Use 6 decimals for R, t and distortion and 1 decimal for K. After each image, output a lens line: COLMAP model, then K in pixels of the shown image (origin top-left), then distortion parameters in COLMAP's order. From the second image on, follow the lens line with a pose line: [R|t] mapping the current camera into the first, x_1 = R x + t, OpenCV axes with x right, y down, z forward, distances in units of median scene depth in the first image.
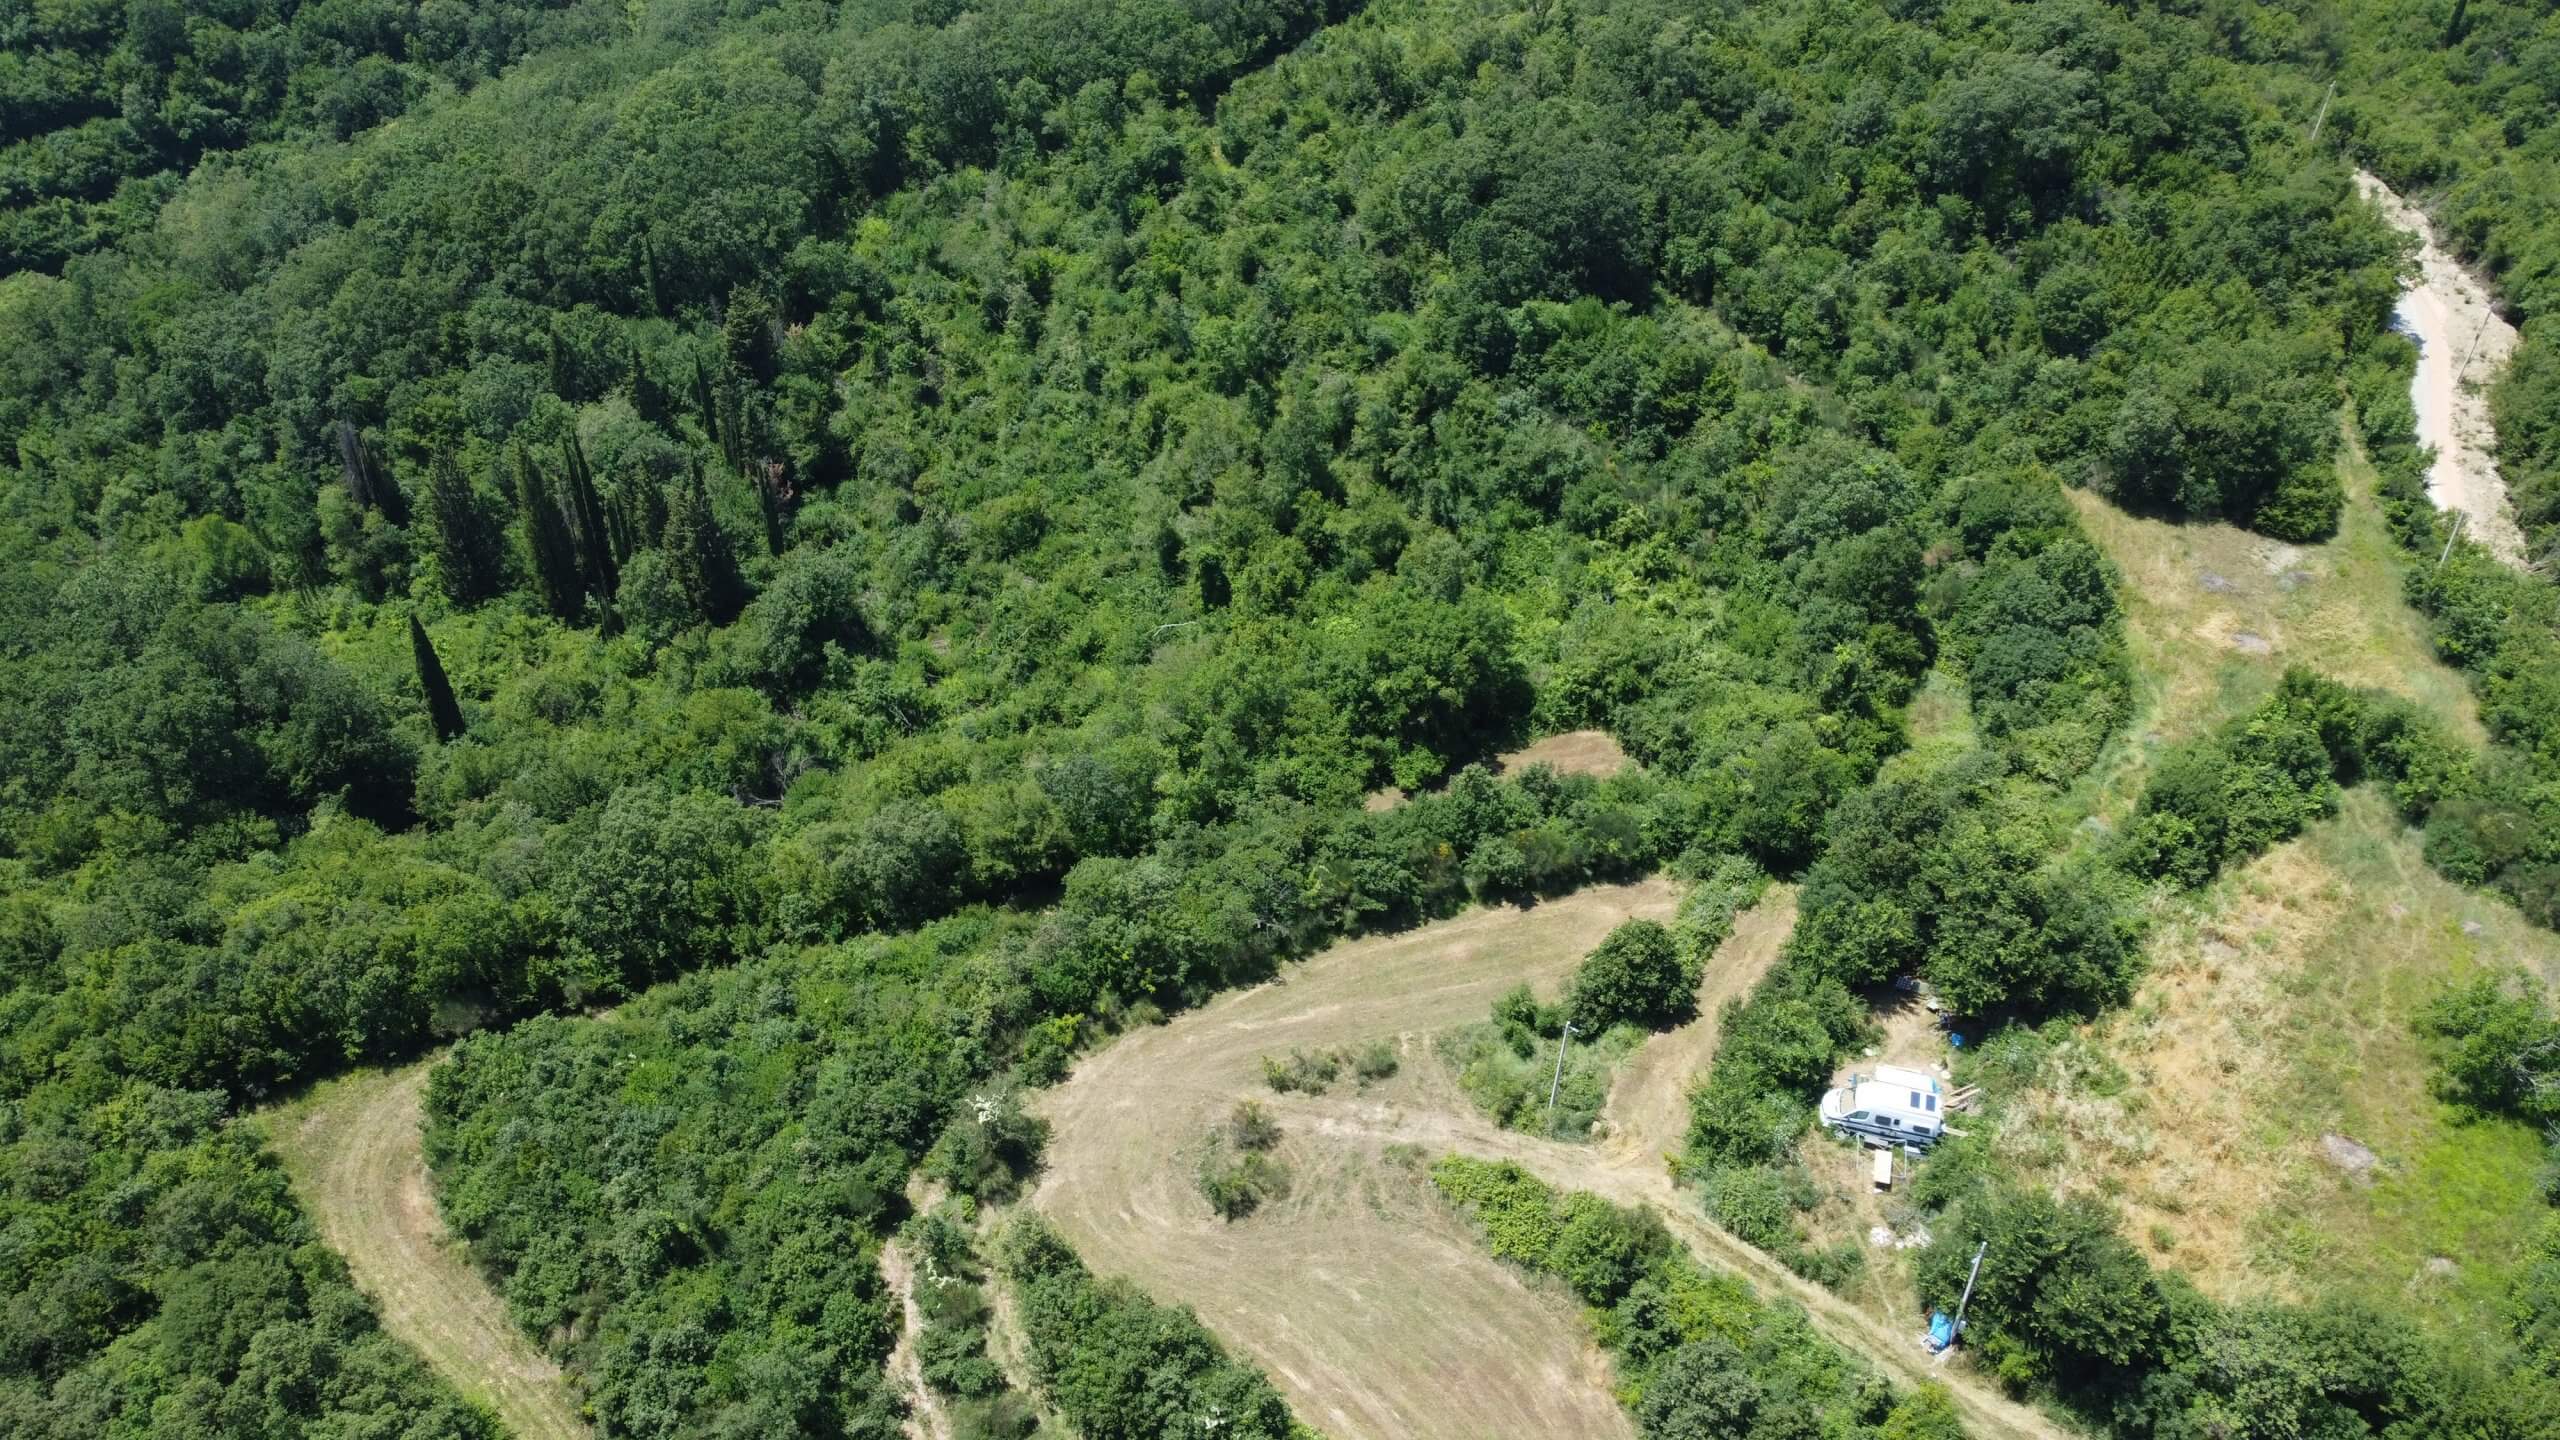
lens RADIAL K [[1936.0, 0, 1273.4], [0, 1936.0, 715.1], [0, 0, 1]] dist [-0.004834, 0.002089]
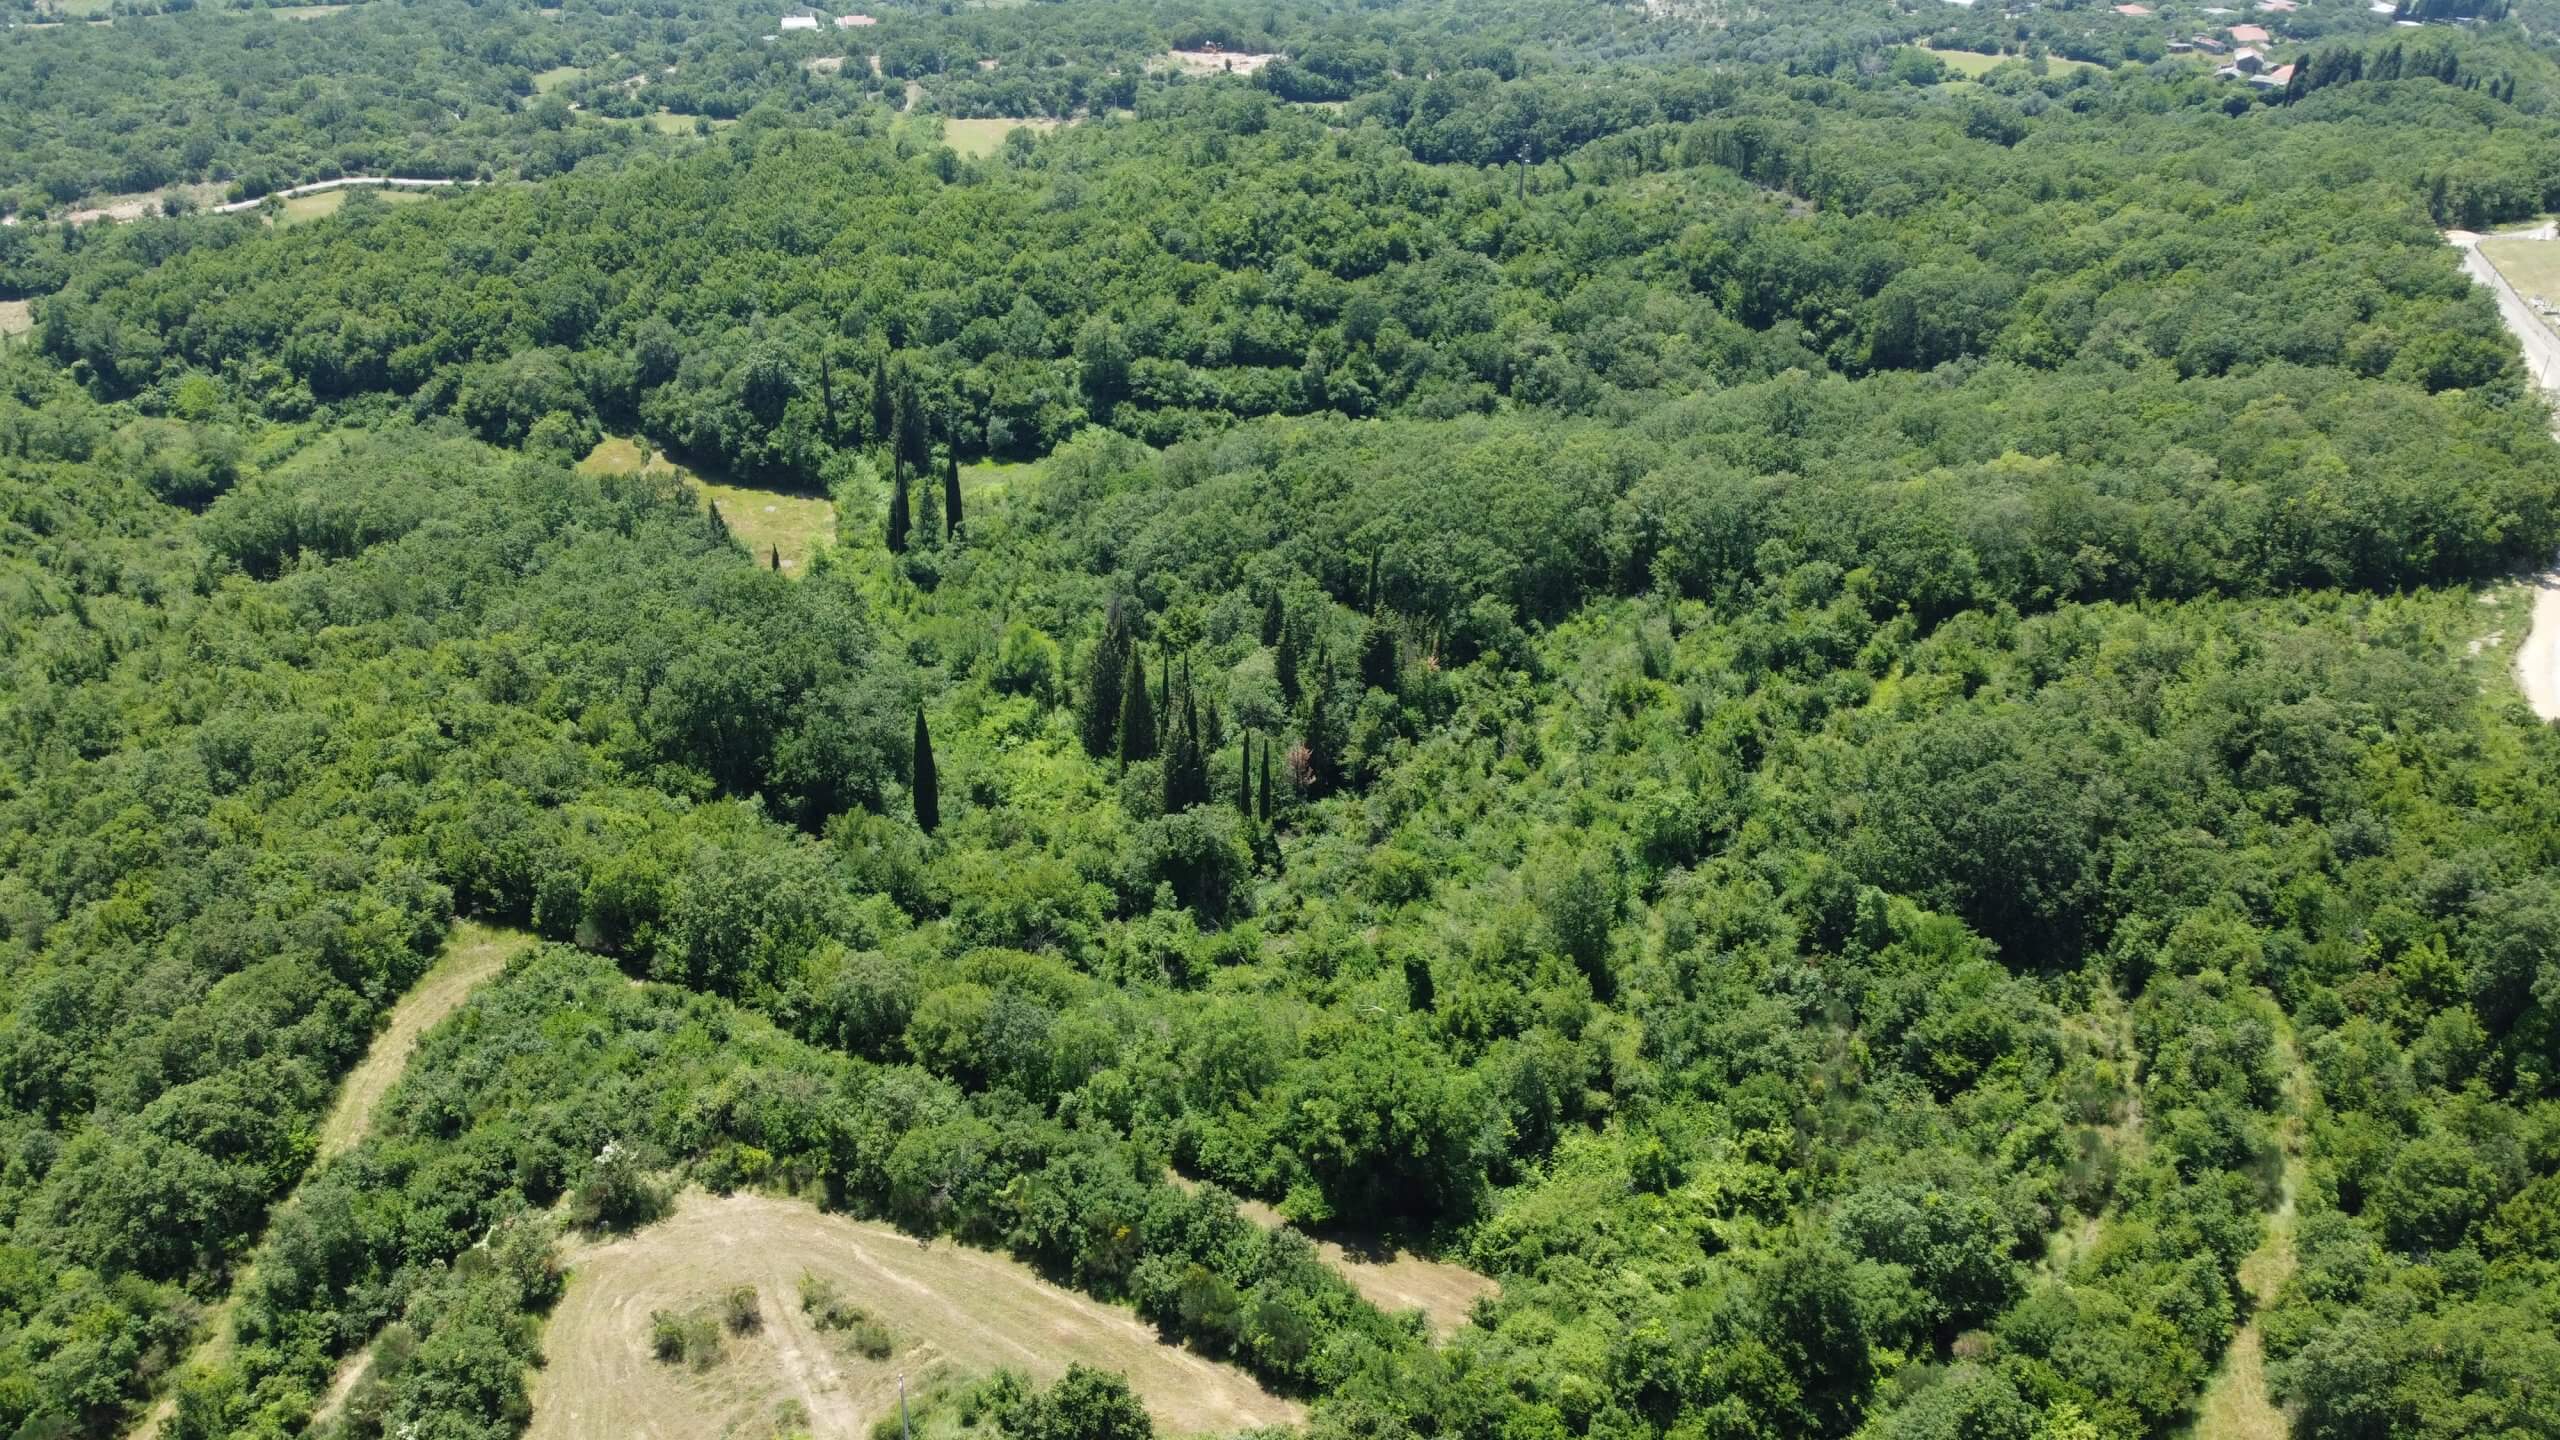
lens RADIAL K [[1941.1, 0, 1268.4], [0, 1941.1, 699.8], [0, 0, 1]] dist [0.000436, -0.004612]
pose [[0.669418, 0.365392, -0.646813, 0.436058], [-0.499949, 0.865588, -0.028440, -0.111600], [0.549482, 0.342412, 0.762118, 0.132587]]
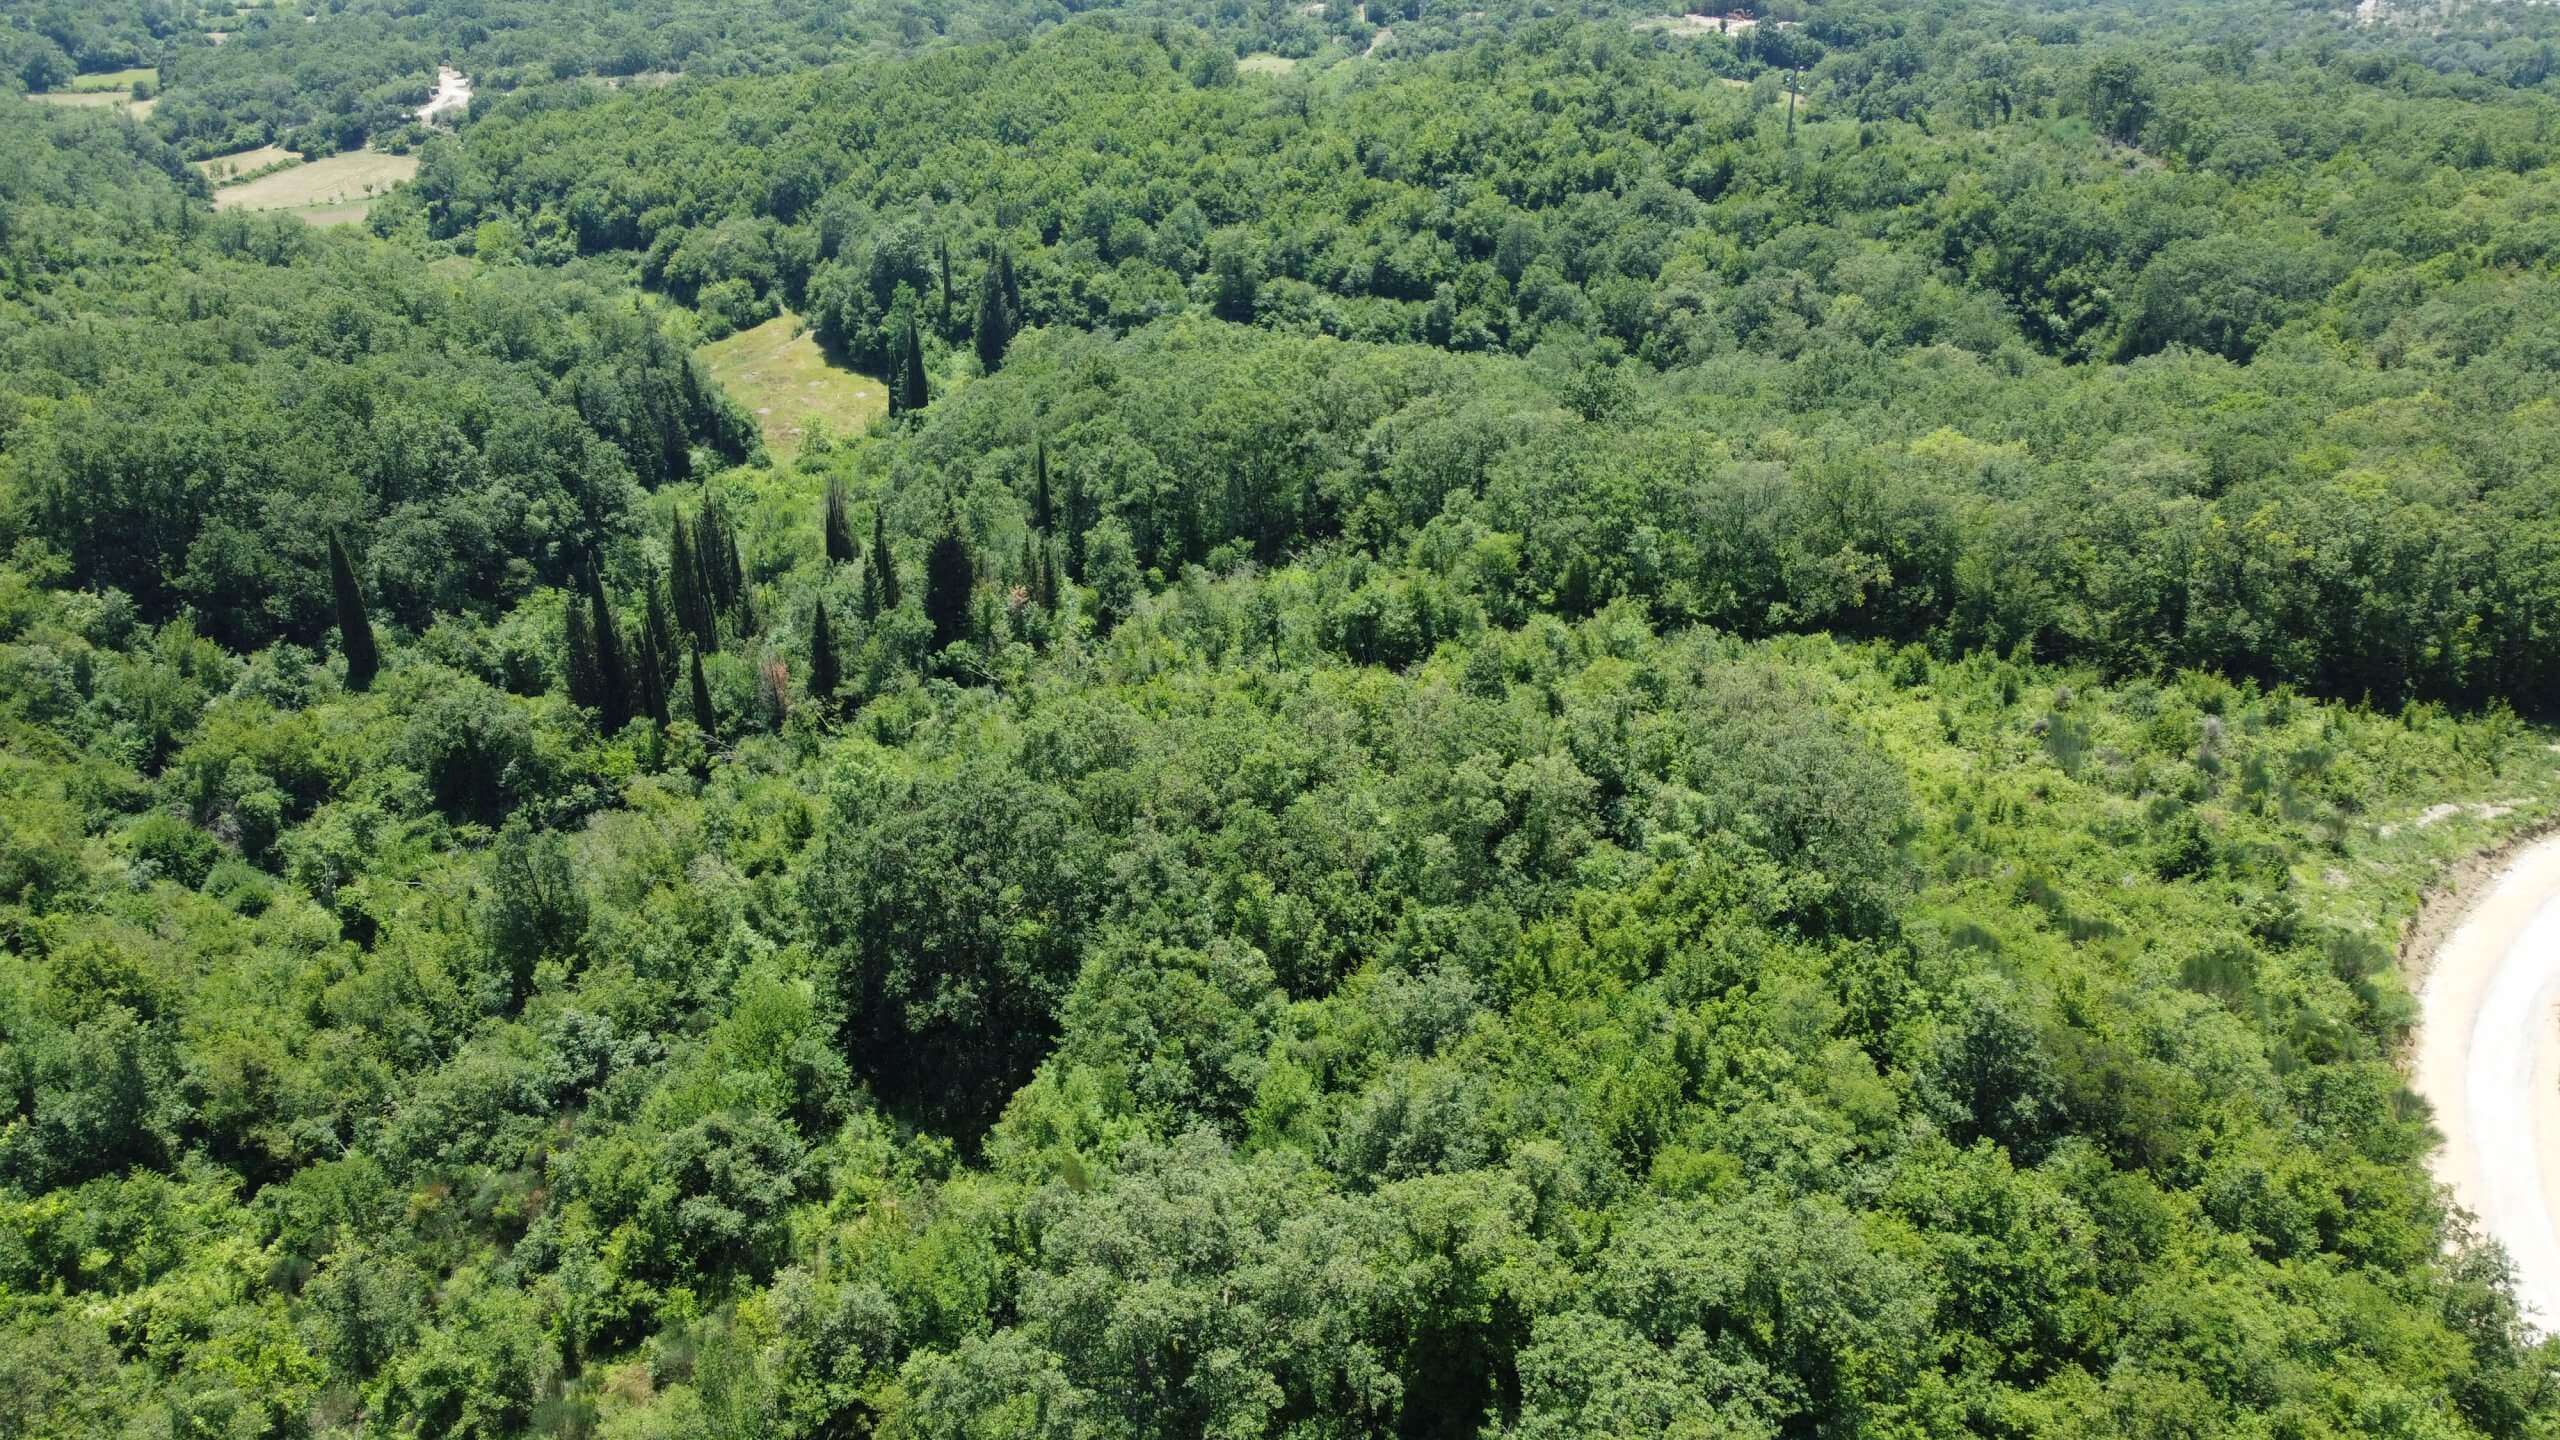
lens RADIAL K [[1936.0, 0, 1273.4], [0, 1936.0, 715.1], [0, 0, 1]] dist [-0.004834, 0.002089]
pose [[0.322172, 0.450303, -0.832726, 0.534871], [-0.624092, 0.762444, 0.170844, -0.394841], [0.711839, 0.464657, 0.526669, 0.716640]]
